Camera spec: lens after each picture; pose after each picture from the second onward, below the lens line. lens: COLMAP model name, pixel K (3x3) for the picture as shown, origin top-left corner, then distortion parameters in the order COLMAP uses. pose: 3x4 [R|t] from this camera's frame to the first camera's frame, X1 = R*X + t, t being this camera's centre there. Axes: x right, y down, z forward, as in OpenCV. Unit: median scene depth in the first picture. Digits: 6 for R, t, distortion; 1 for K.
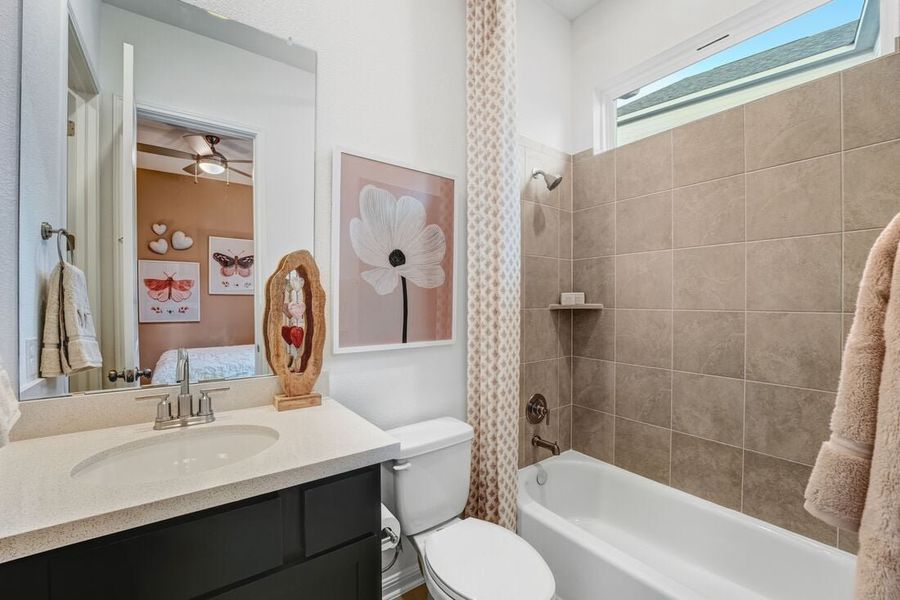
lens RADIAL K [[392.4, 0, 454.1], [0, 392.4, 305.8], [0, 0, 1]] dist [-0.005360, -0.000310]
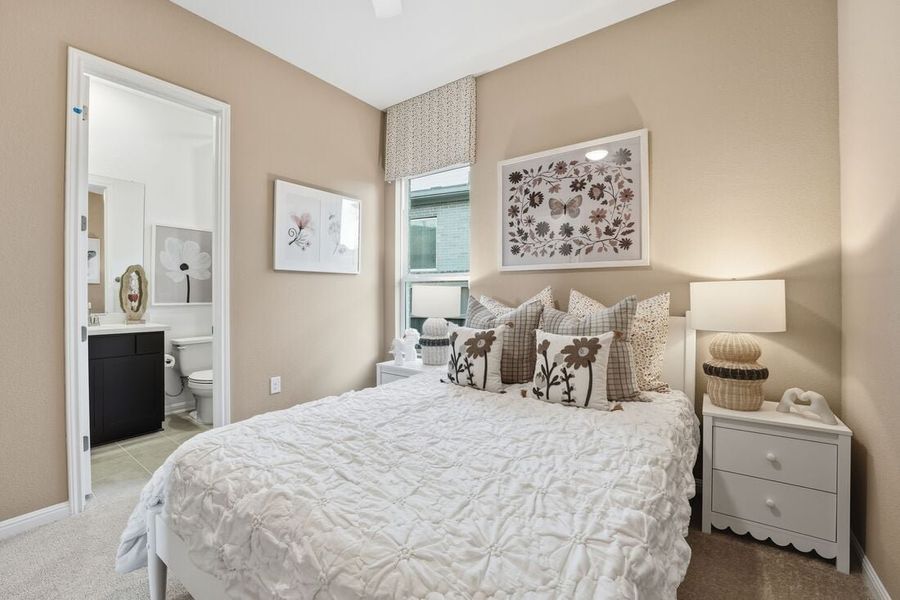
lens RADIAL K [[392.4, 0, 444.2], [0, 392.4, 294.6], [0, 0, 1]] dist [-0.005360, -0.000310]
pose [[0.957182, 0.007271, 0.289396, 0.758125], [-0.006041, 0.999969, -0.005143, 0.054821], [-0.289425, 0.003174, 0.957196, -1.937901]]
